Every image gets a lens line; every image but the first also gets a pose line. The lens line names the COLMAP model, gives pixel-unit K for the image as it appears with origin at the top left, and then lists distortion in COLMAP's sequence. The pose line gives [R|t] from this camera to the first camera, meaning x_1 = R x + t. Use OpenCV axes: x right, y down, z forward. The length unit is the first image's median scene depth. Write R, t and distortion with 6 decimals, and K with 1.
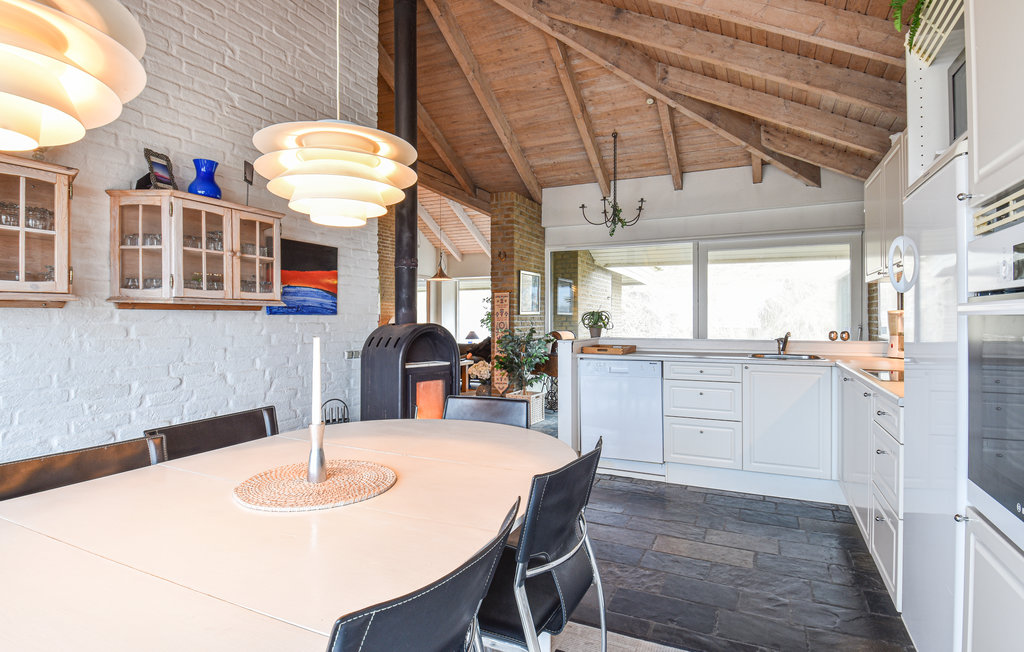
lens RADIAL K [[524.1, 0, 515.1], [0, 524.1, 321.1], [0, 0, 1]] dist [-0.008678, -0.004454]
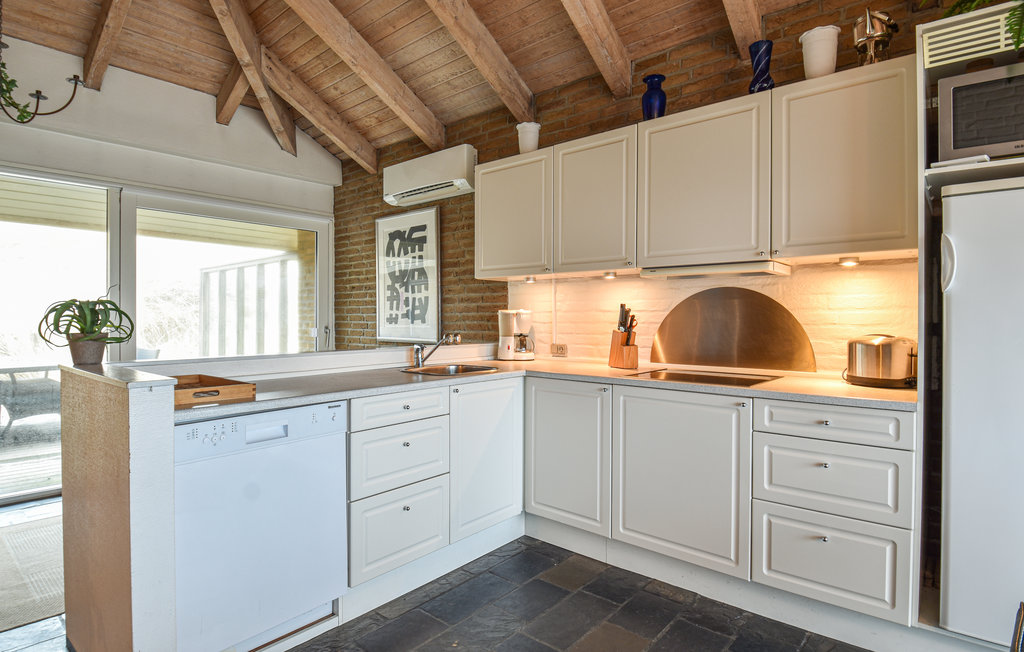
lens RADIAL K [[524.1, 0, 512.5], [0, 524.1, 326.2], [0, 0, 1]] dist [-0.008678, -0.004454]
pose [[0.249403, -0.017229, 0.968247, -0.121842], [0.008364, 0.999843, 0.015637, -0.003220], [-0.968364, 0.004198, 0.249508, 0.472771]]
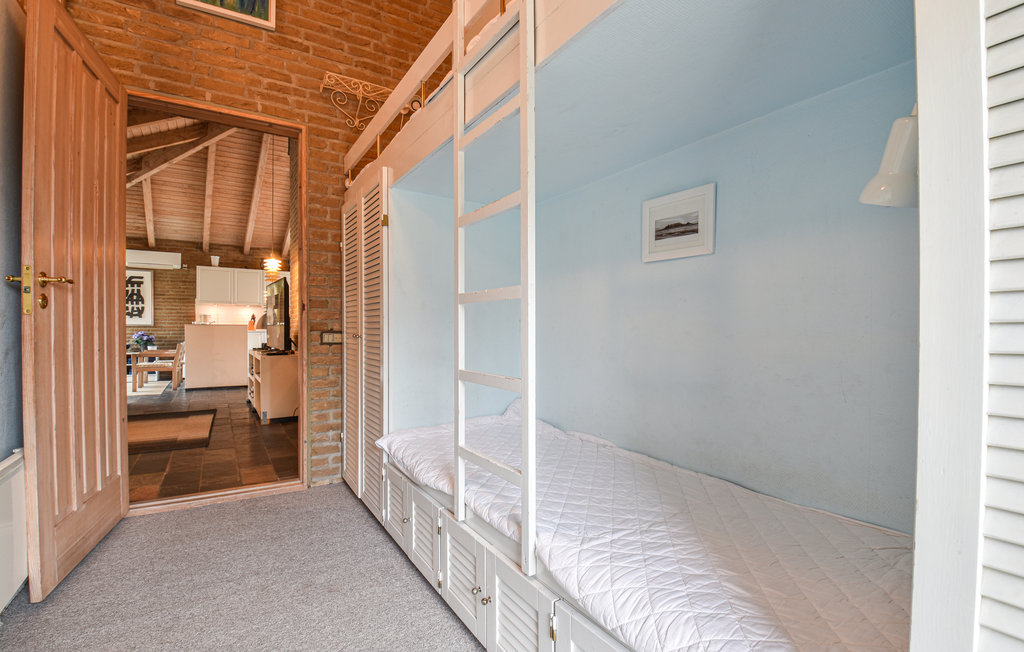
lens RADIAL K [[468.6, 0, 507.9], [0, 468.6, 333.7], [0, 0, 1]] dist [-0.017378, -0.000700]
pose [[-0.844425, -0.017719, 0.535380, -1.281379], [-0.007515, 0.999746, 0.021235, 0.013713], [-0.535620, 0.013908, -0.844344, 1.411483]]
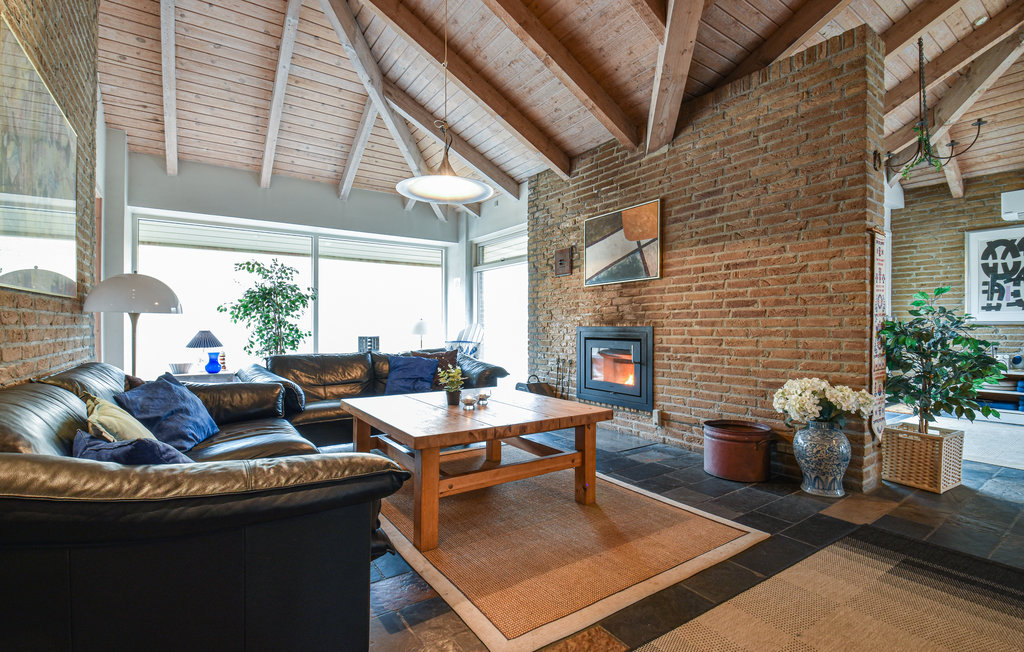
lens RADIAL K [[468.6, 0, 502.4], [0, 468.6, 322.7], [0, 0, 1]] dist [-0.017378, -0.000700]
pose [[0.504608, 0.000521, 0.863349, -0.654035], [0.007849, 0.999956, -0.005191, 0.023792], [-0.863313, 0.009395, 0.504581, 1.202619]]
